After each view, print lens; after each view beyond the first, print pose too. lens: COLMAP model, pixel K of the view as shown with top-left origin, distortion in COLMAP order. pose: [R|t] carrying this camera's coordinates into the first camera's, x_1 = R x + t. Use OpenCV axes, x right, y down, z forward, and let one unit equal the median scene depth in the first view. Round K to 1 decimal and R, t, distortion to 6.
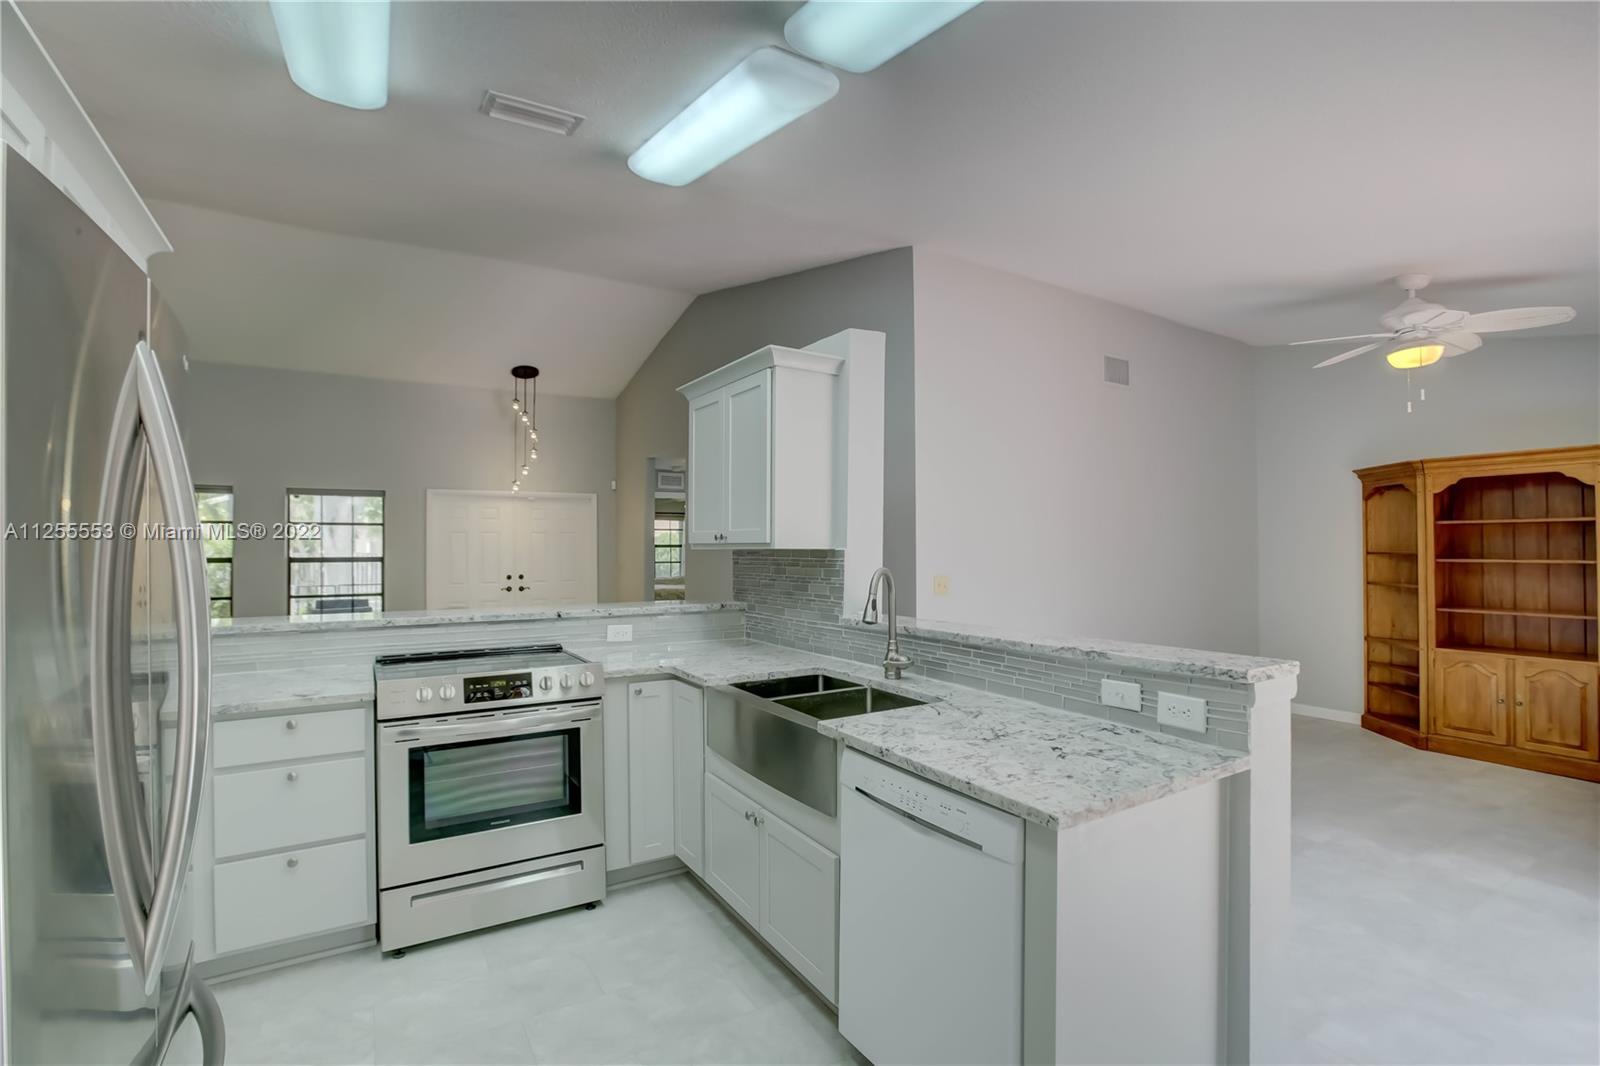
lens RADIAL K [[742.6, 0, 802.7], [0, 742.6, 530.3], [0, 0, 1]] dist [-0.050552, 0.013279]
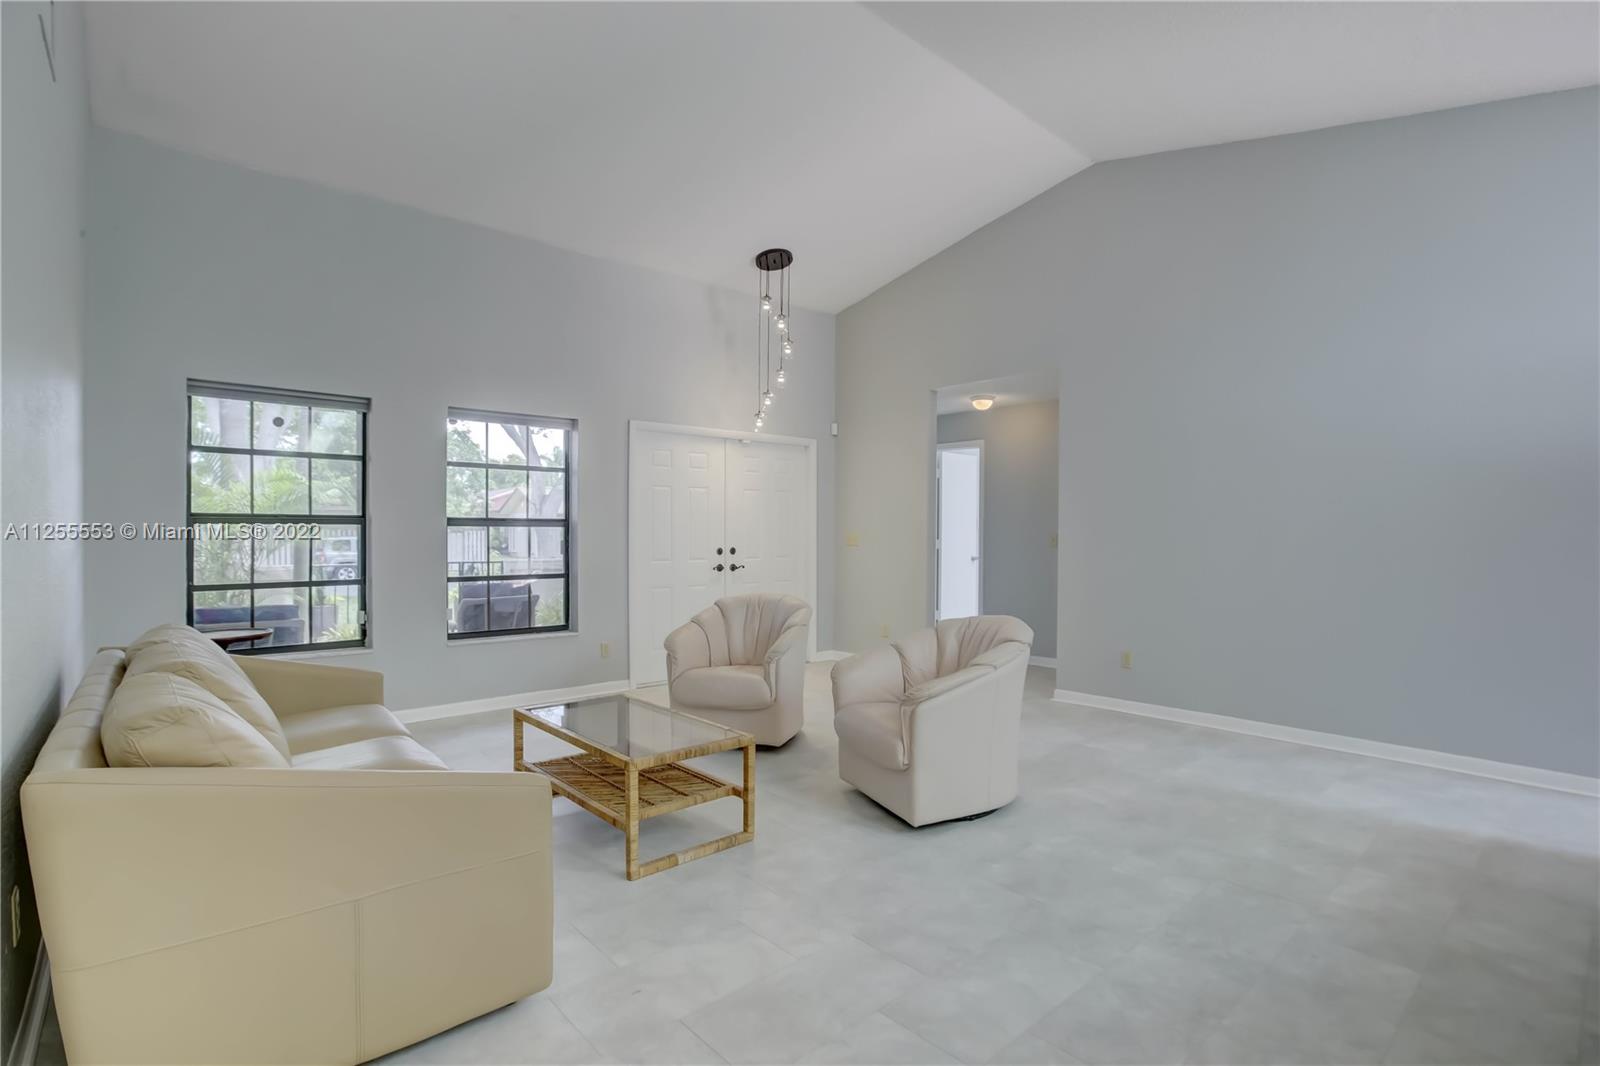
lens RADIAL K [[780.2, 0, 800.0], [0, 780.2, 533.0], [0, 0, 1]] dist [-0.037390, 0.000688]
pose [[0.983397, 0.011959, 0.181071, -1.144574], [-0.017390, 0.999444, 0.028436, 0.058250], [-0.180631, -0.031112, 0.983059, 0.616375]]
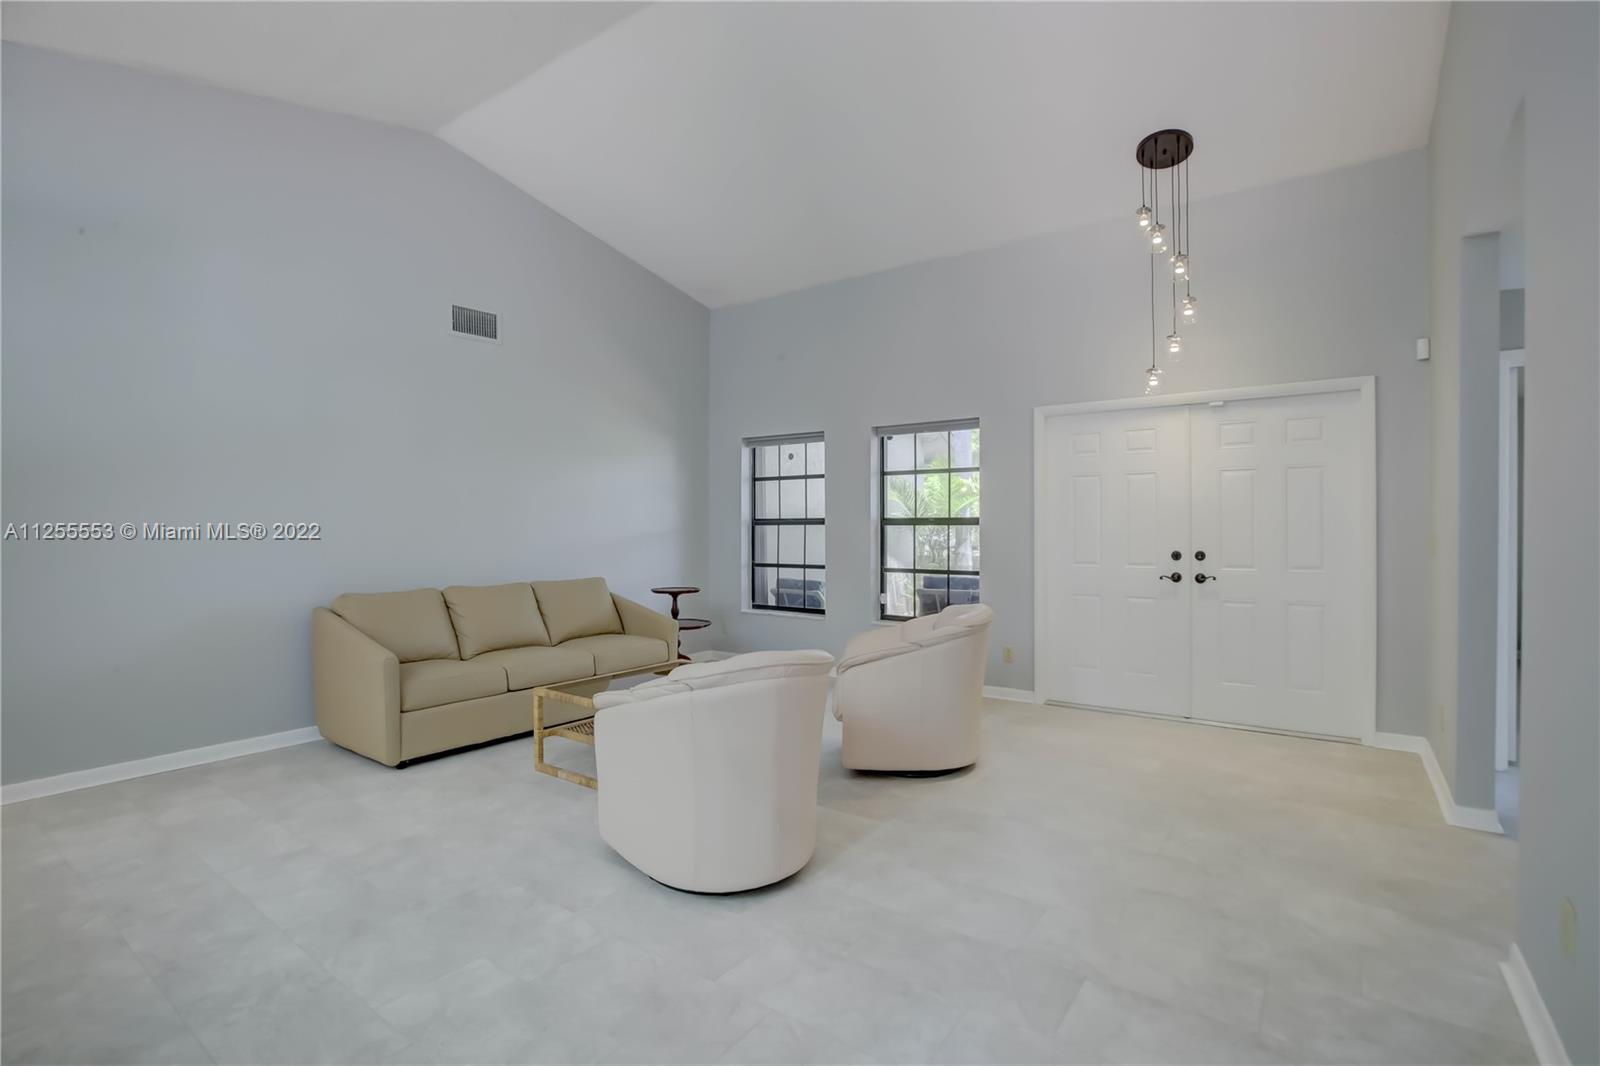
lens RADIAL K [[742.6, 0, 802.7], [0, 742.6, 530.3], [0, 0, 1]] dist [-0.050552, 0.013279]
pose [[0.386612, 0.010772, -0.922179, -0.030554], [0.022398, 0.999527, 0.021065, 0.069988], [0.921970, -0.028799, 0.386188, 1.358610]]
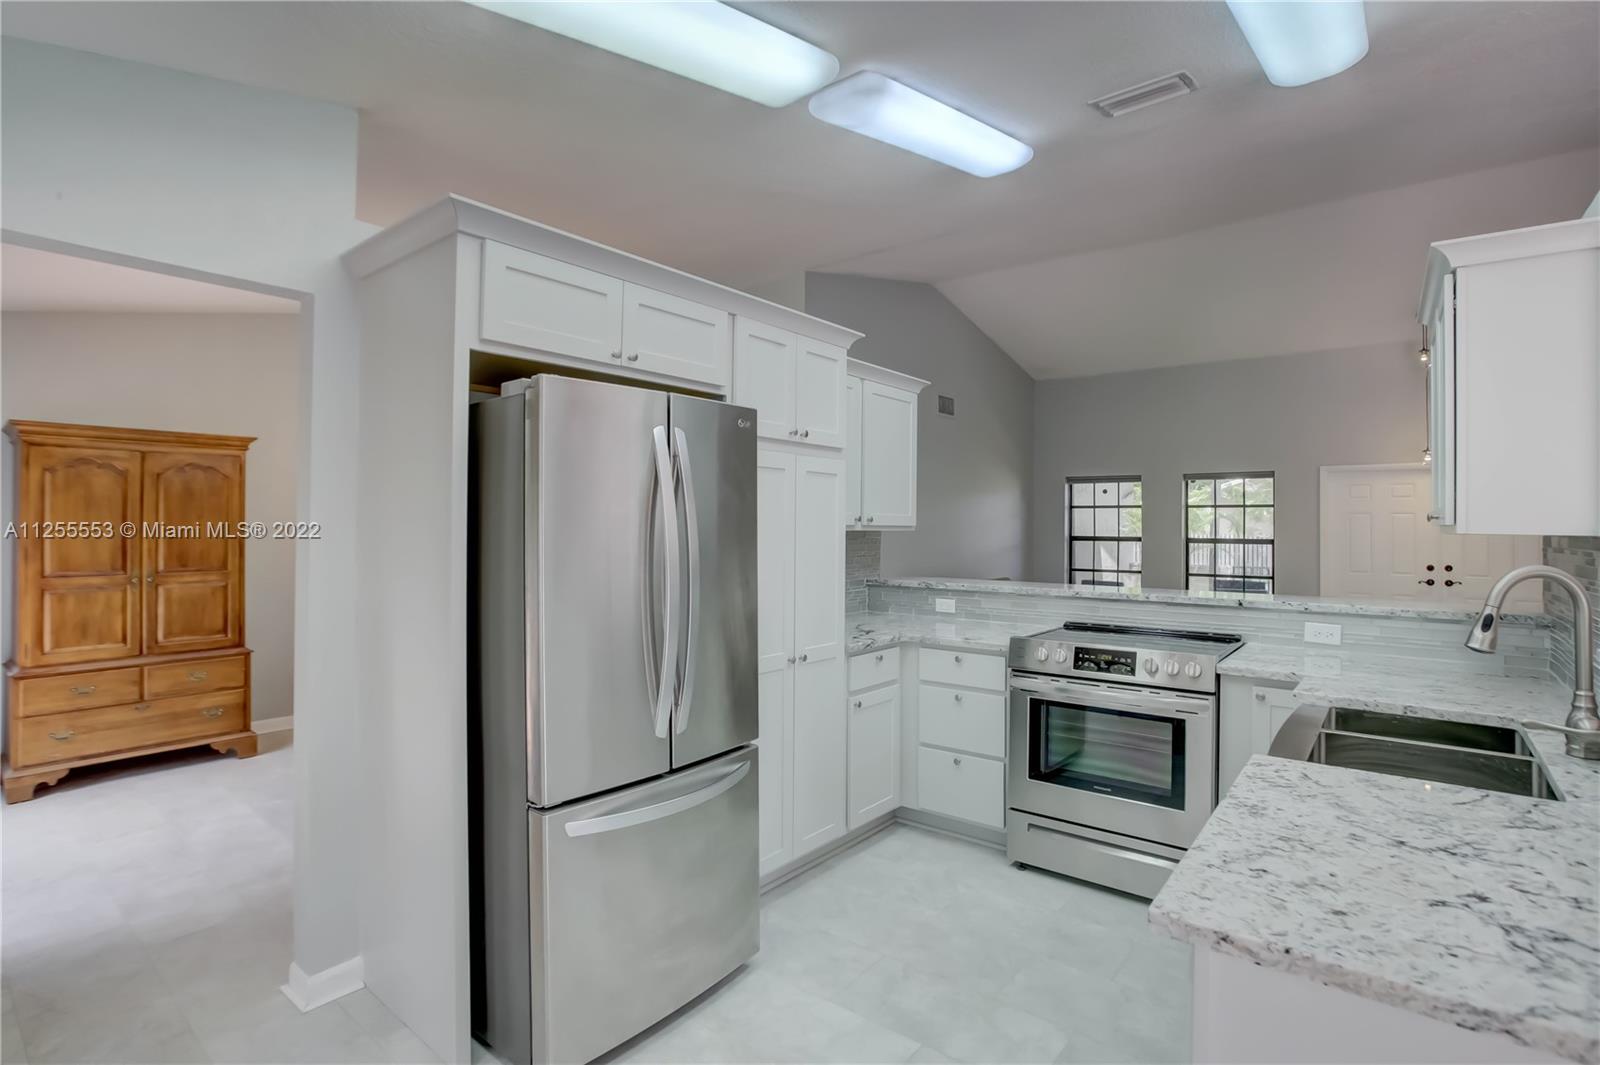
lens RADIAL K [[765.9, 0, 808.7], [0, 765.9, 523.1], [0, 0, 1]] dist [-0.039550, 0.015215]
pose [[0.346235, 0.002126, -0.938145, 0.353262], [0.011032, 0.999919, 0.006338, 0.003592], [0.938083, -0.012544, 0.346184, 0.172110]]
